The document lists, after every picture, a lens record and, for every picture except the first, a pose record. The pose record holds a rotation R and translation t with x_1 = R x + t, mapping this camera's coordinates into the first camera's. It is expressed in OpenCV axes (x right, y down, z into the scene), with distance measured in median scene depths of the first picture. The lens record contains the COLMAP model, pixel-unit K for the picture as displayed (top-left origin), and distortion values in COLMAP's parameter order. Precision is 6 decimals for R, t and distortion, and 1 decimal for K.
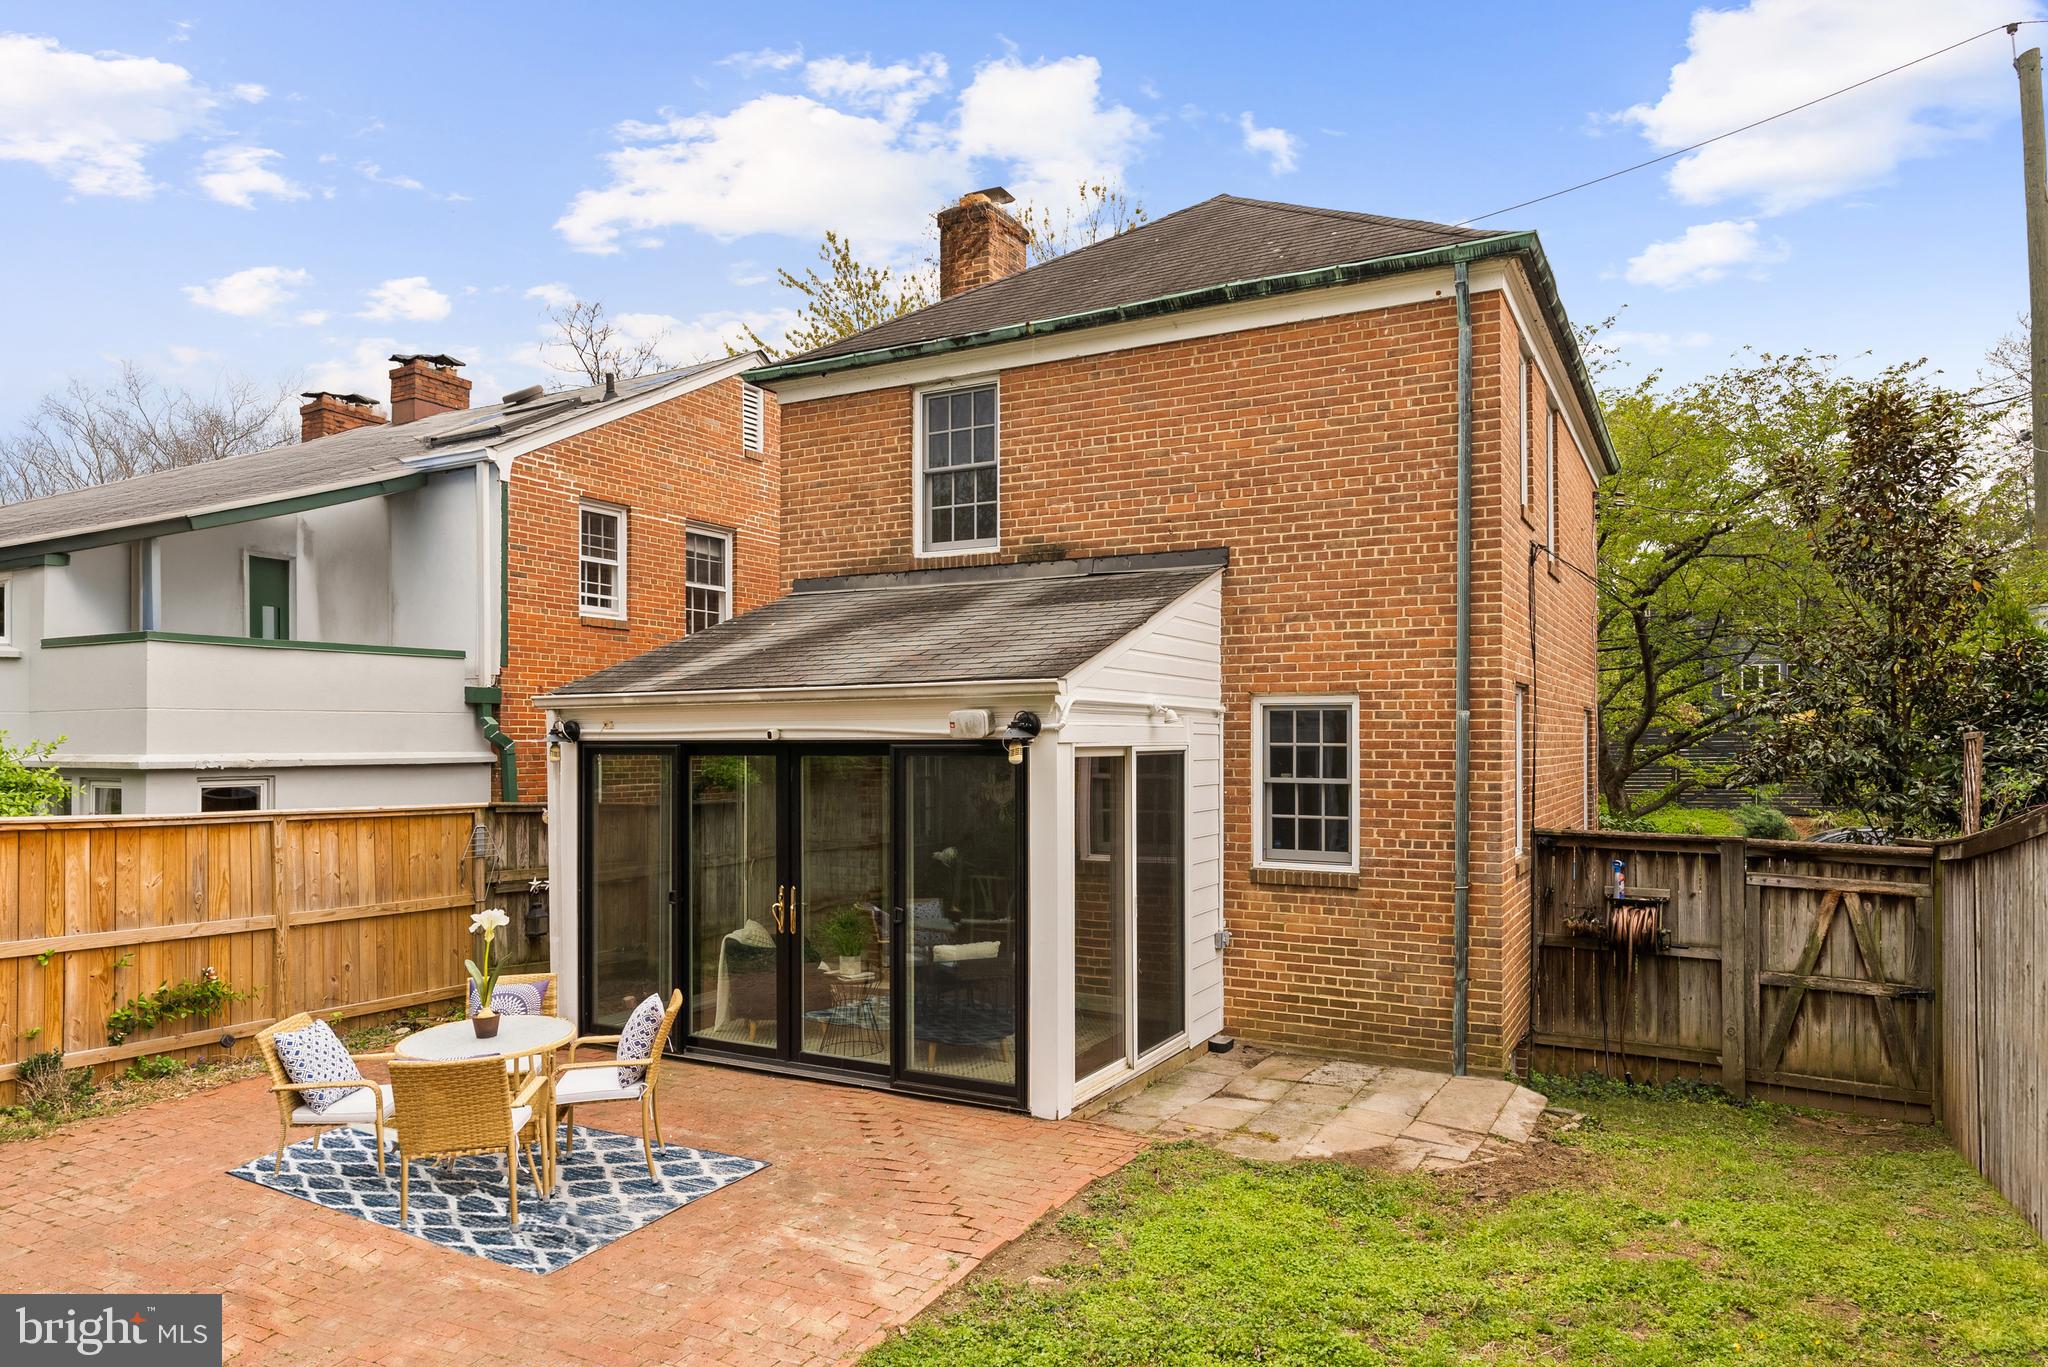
lens RADIAL K [[1268.0, 0, 1024.9], [0, 1268.0, 734.8], [0, 0, 1]] dist [-0.003036, 0.001668]
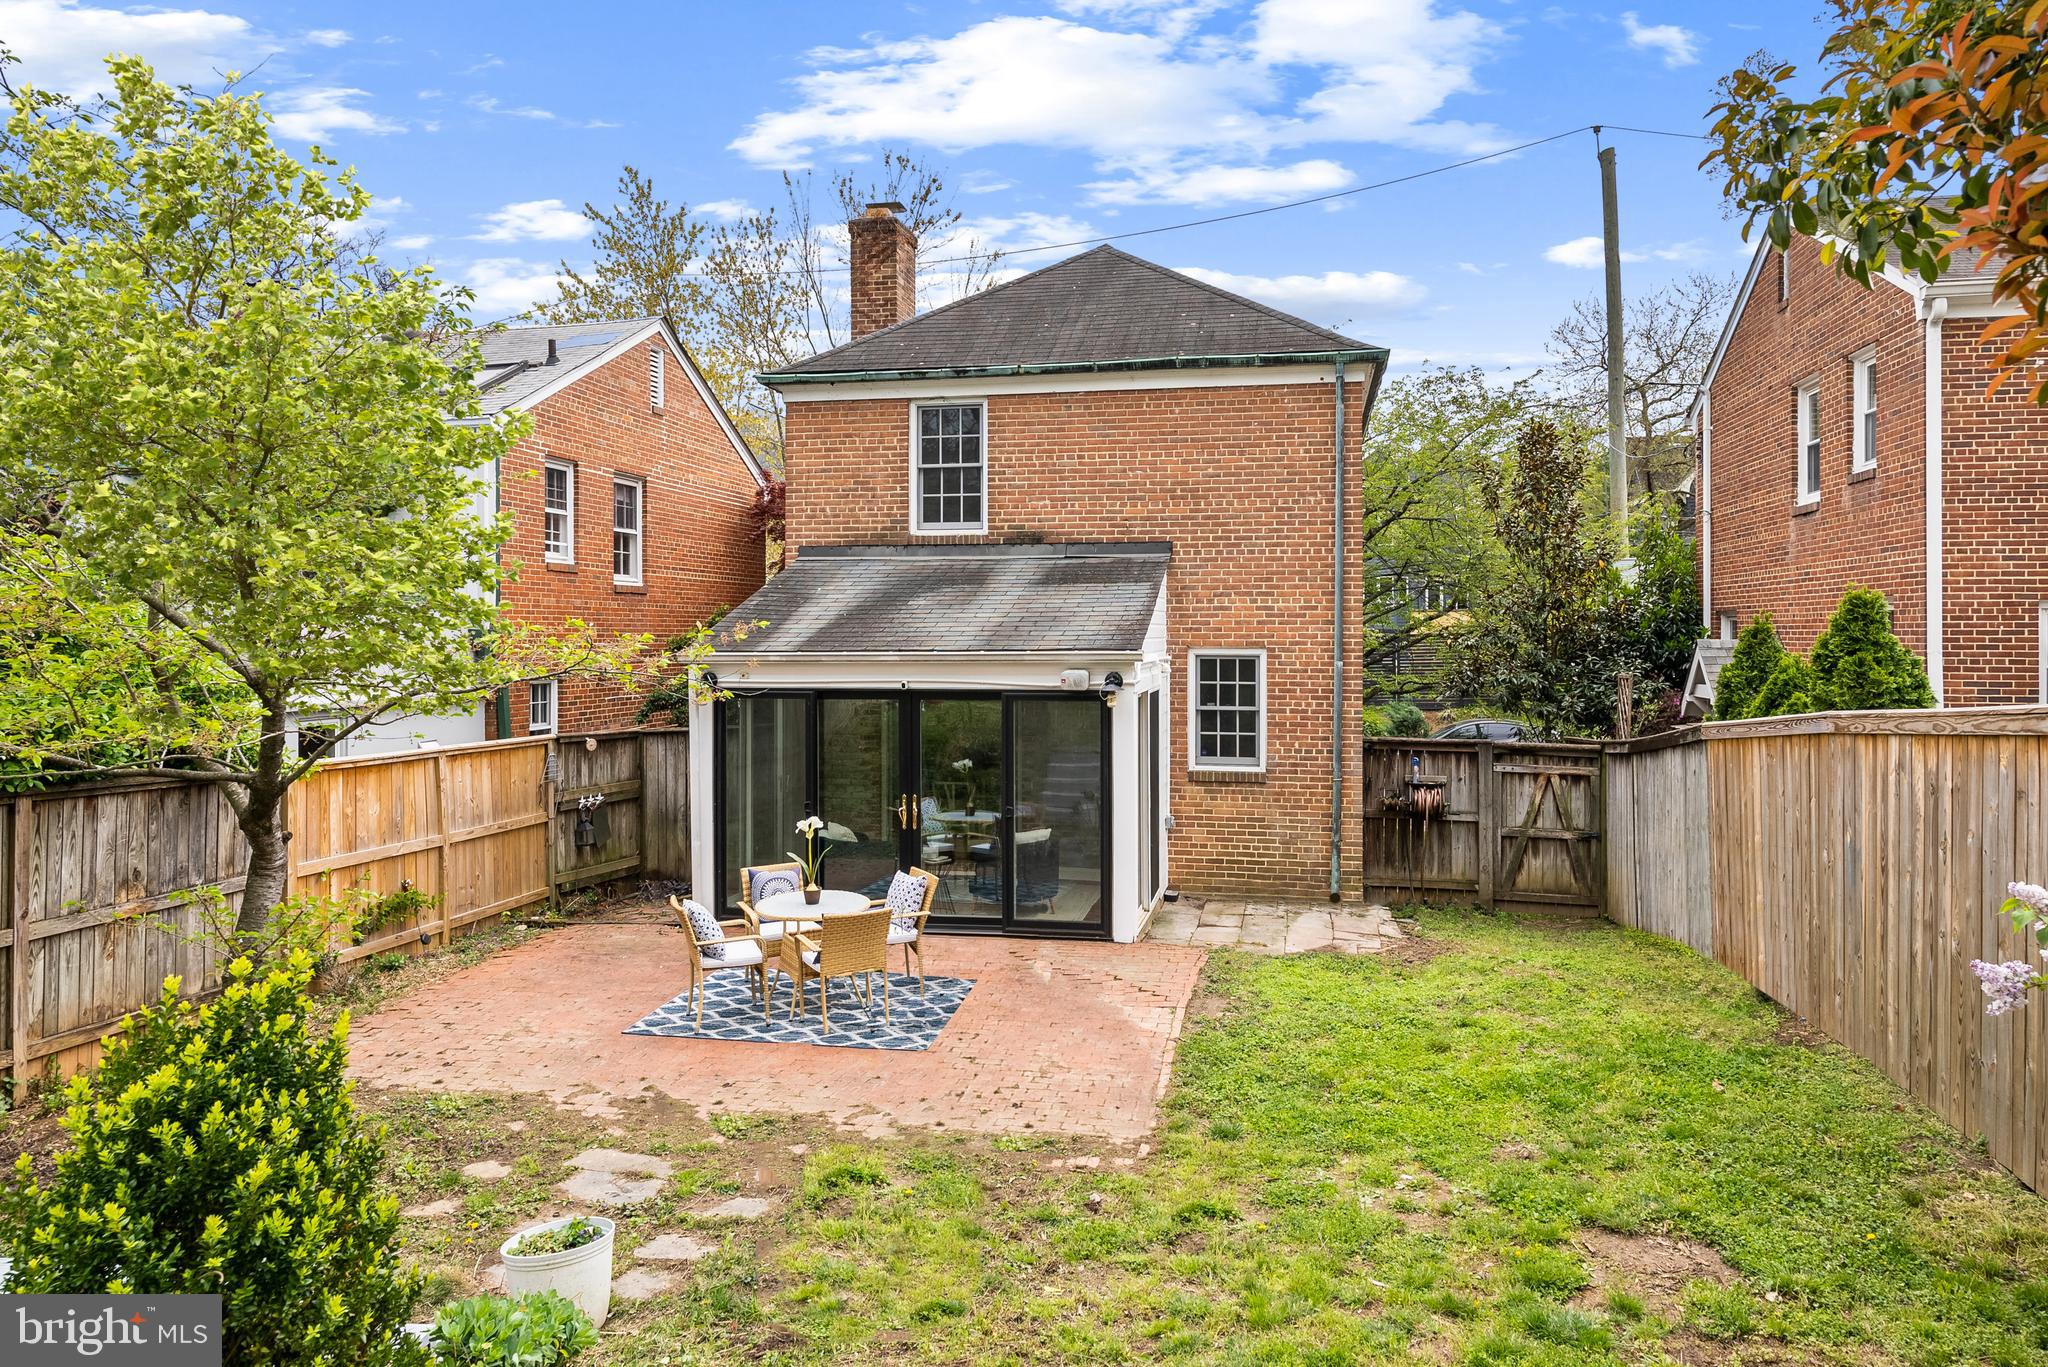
lens RADIAL K [[1321.9, 0, 1024.6], [0, 1321.9, 640.4], [0, 0, 1]] dist [-0.004057, -0.001074]
pose [[0.957889, -0.002842, 0.287125, -0.425463], [-0.000115, 0.999947, 0.010283, -0.055736], [-0.287139, -0.009883, 0.957838, -0.360355]]
